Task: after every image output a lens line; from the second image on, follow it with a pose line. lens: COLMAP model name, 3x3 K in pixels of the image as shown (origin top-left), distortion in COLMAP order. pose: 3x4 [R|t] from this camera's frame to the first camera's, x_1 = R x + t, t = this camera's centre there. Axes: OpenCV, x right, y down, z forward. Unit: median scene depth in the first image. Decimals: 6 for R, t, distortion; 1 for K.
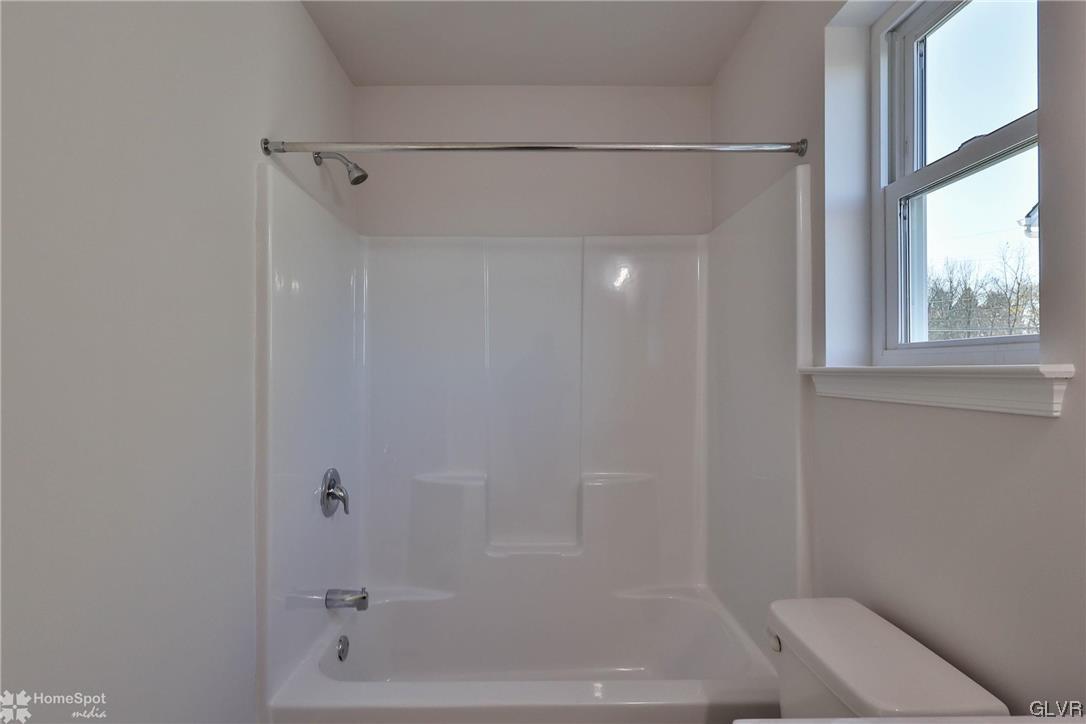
lens RADIAL K [[539.3, 0, 535.3], [0, 539.3, 365.2], [0, 0, 1]] dist [-0.006388, 0.003920]
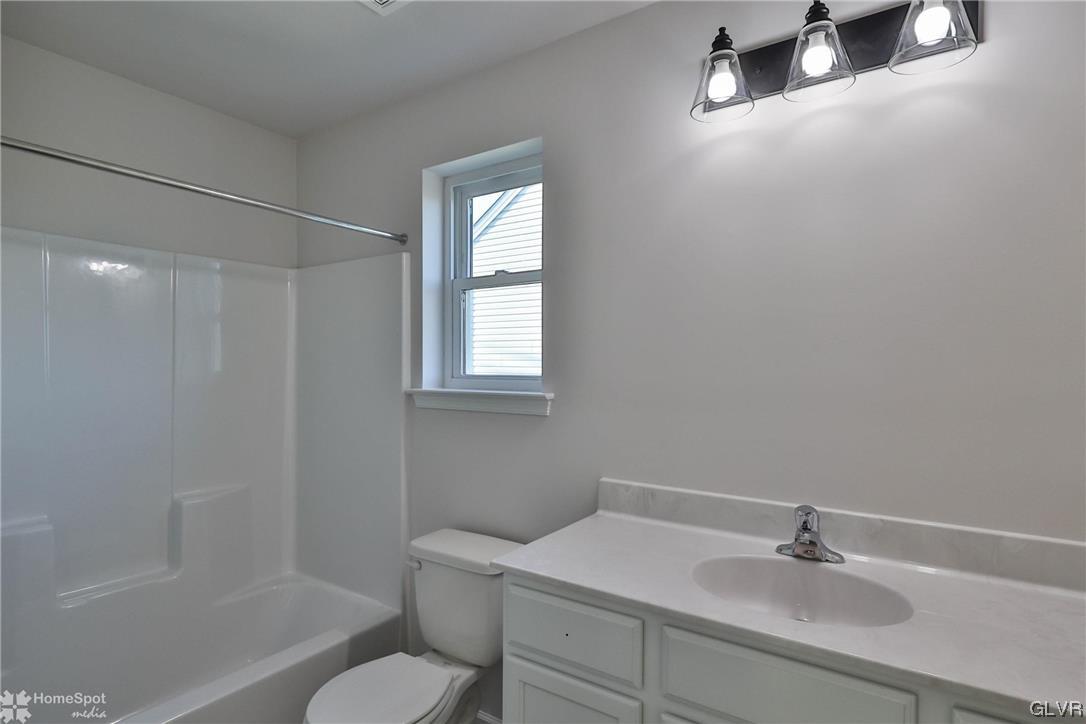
lens RADIAL K [[539.3, 0, 552.3], [0, 539.3, 365.1], [0, 0, 1]] dist [-0.006388, 0.003920]
pose [[0.561369, 0.010844, 0.827494, -0.529581], [-0.013504, 0.999901, -0.003942, -0.062938], [-0.827455, -0.008962, 0.561460, -0.183130]]
